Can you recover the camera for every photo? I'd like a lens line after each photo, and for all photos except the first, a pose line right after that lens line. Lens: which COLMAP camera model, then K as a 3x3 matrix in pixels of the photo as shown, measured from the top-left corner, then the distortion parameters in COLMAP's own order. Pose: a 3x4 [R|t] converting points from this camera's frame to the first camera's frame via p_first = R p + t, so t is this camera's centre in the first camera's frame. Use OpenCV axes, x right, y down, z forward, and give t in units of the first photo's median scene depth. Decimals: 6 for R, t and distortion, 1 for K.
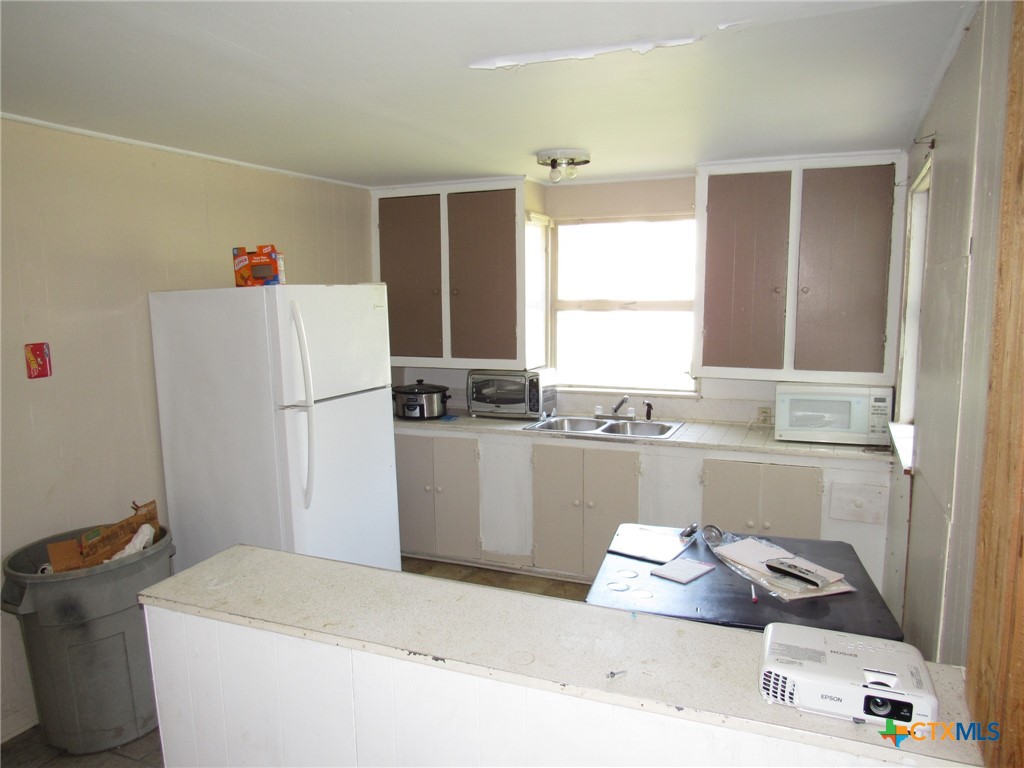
lens RADIAL K [[737.8, 0, 512.0], [0, 737.8, 384.0], [0, 0, 1]] dist [-0.016816, -0.005457]
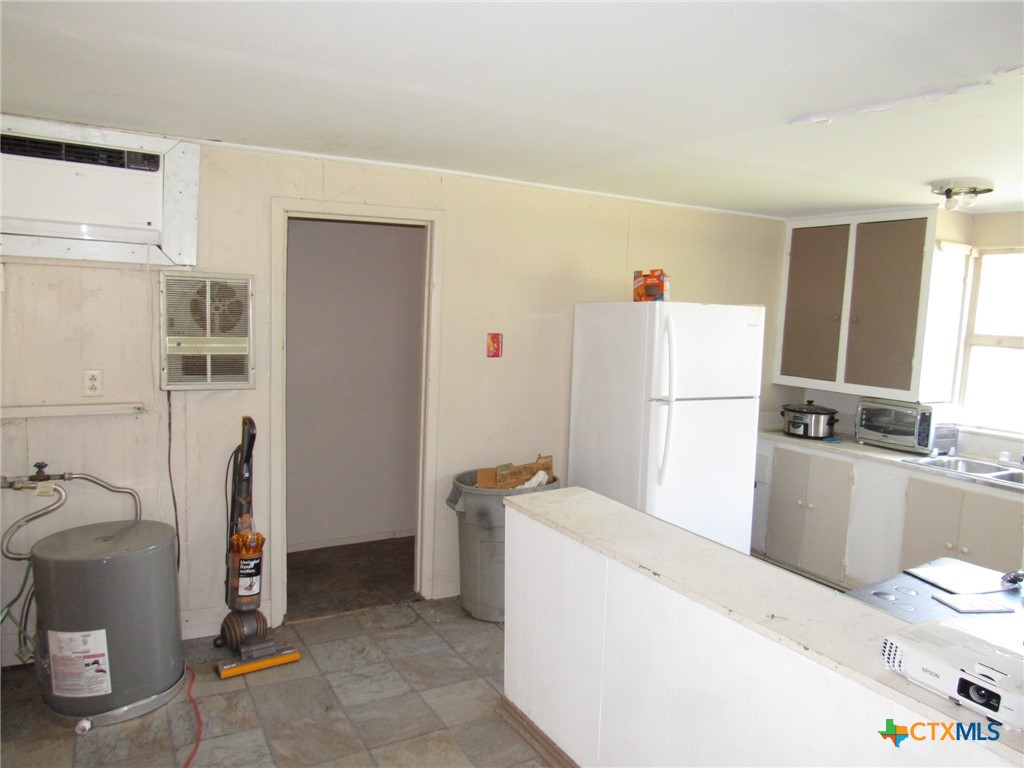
lens RADIAL K [[737.8, 0, 512.0], [0, 737.8, 384.0], [0, 0, 1]] dist [-0.016816, -0.005457]
pose [[0.800578, 0.108333, -0.589354, 0.165843], [-0.127594, 0.991786, 0.008984, 0.017527], [0.585486, 0.068006, 0.807825, -0.101779]]
